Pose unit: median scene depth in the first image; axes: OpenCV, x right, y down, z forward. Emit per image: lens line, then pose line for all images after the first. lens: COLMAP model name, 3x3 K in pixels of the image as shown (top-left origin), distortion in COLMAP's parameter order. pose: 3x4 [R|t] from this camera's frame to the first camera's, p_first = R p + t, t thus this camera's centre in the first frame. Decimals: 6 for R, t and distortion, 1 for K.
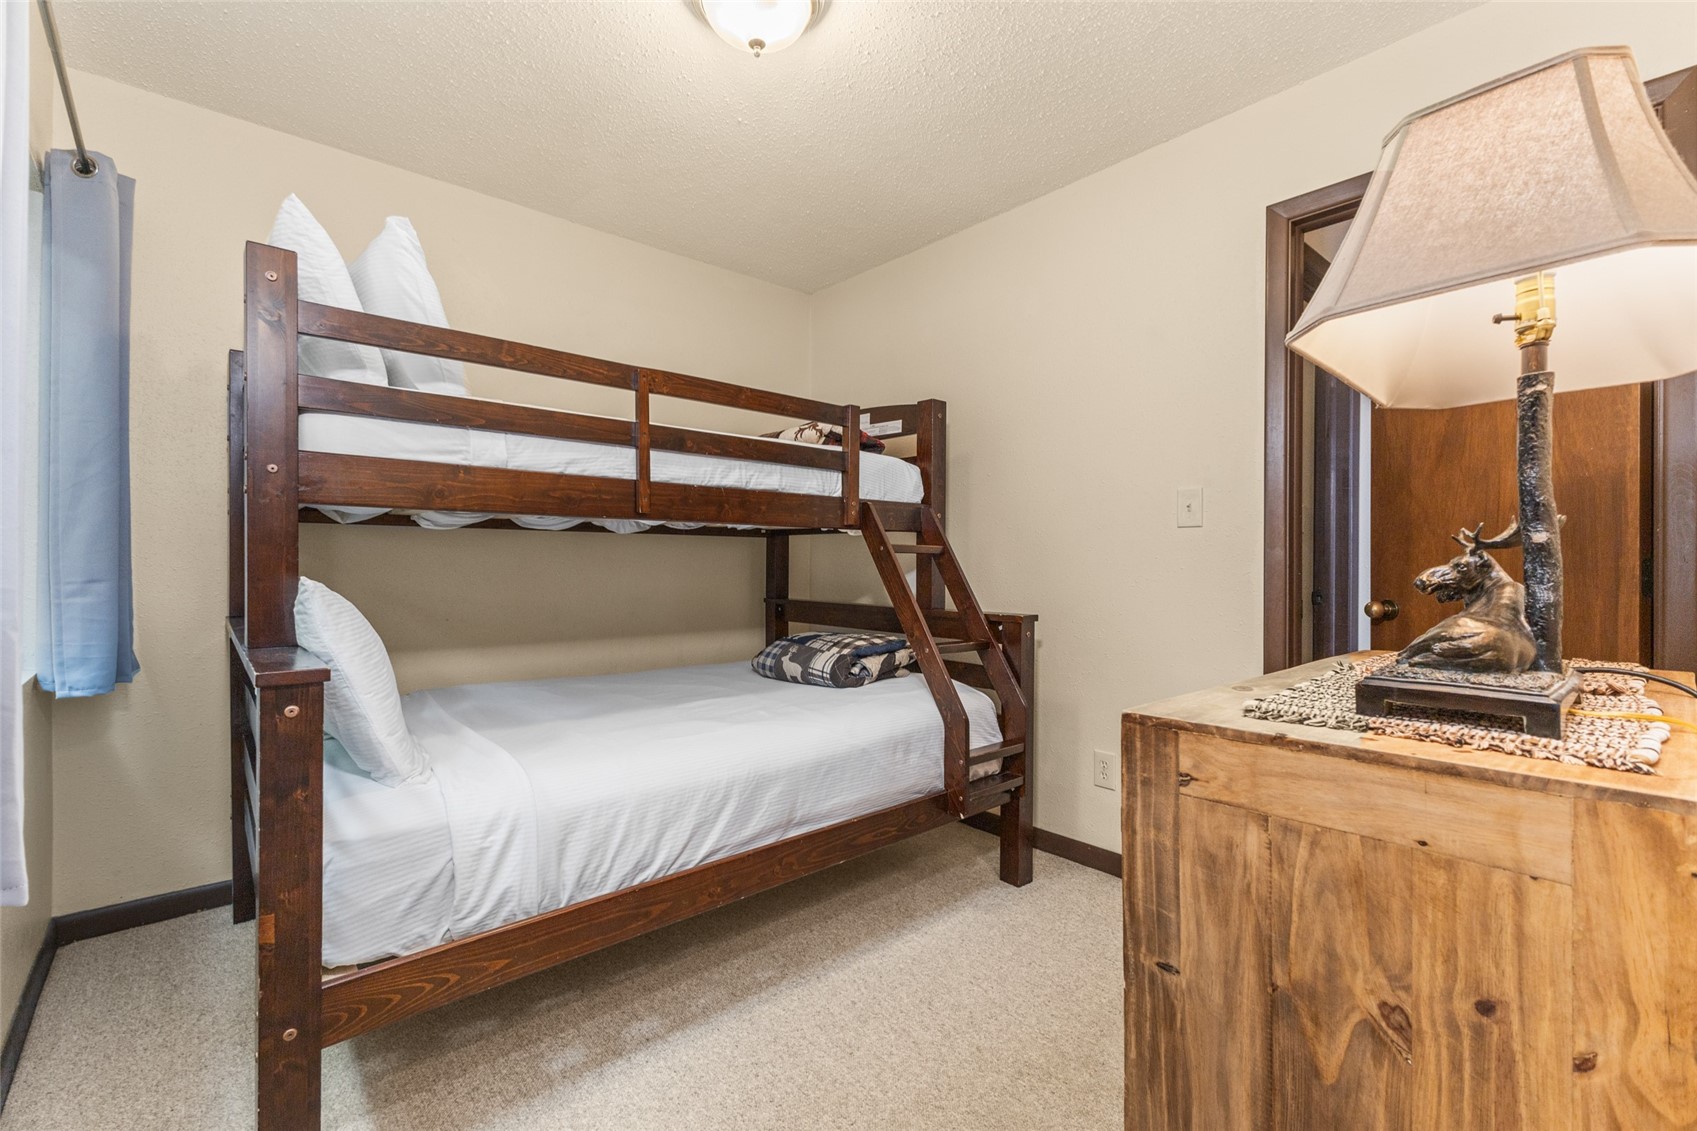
lens RADIAL K [[735.1, 0, 850.7], [0, 735.1, 562.0], [0, 0, 1]] dist [0.002046, -0.000131]
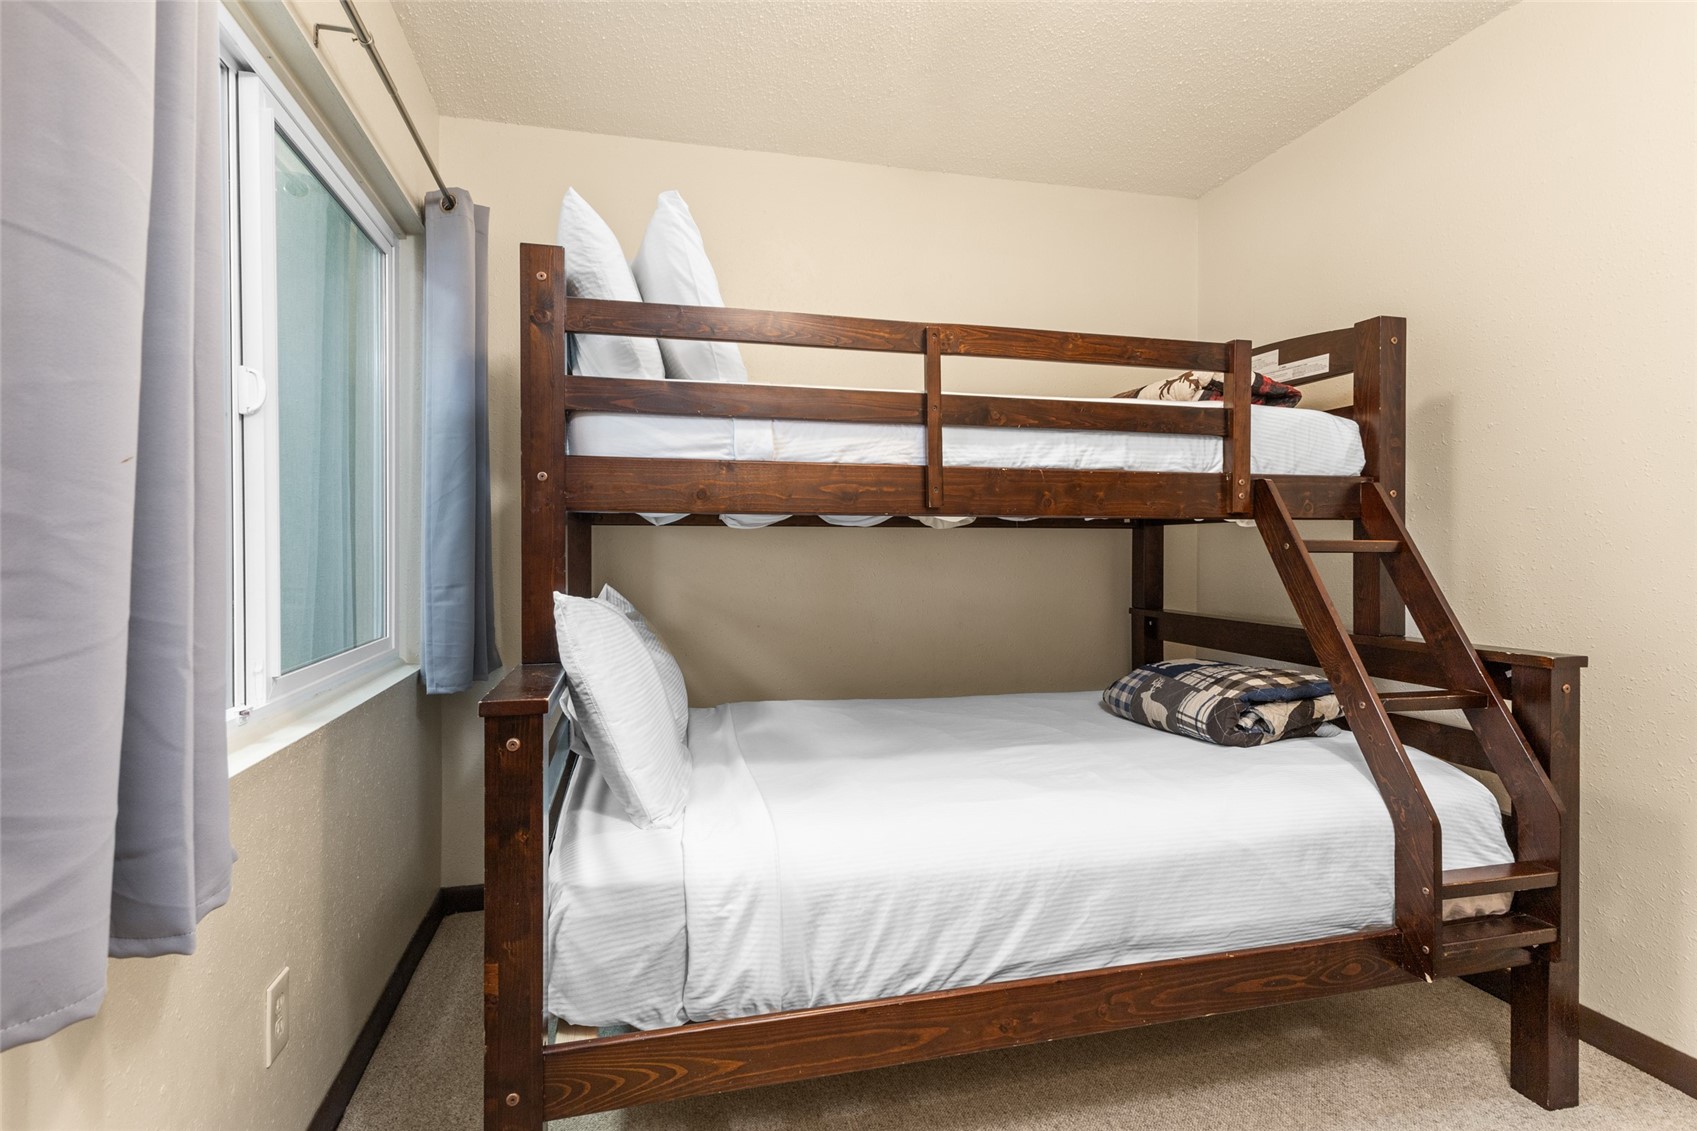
lens RADIAL K [[851.1, 0, 849.2], [0, 851.1, 550.1], [0, 0, 1]] dist [0.018782, -0.009409]
pose [[0.887897, -0.005785, -0.460005, 0.051587], [0.005444, 0.999983, -0.002068, -0.017337], [0.460009, -0.000668, 0.887914, 0.127981]]
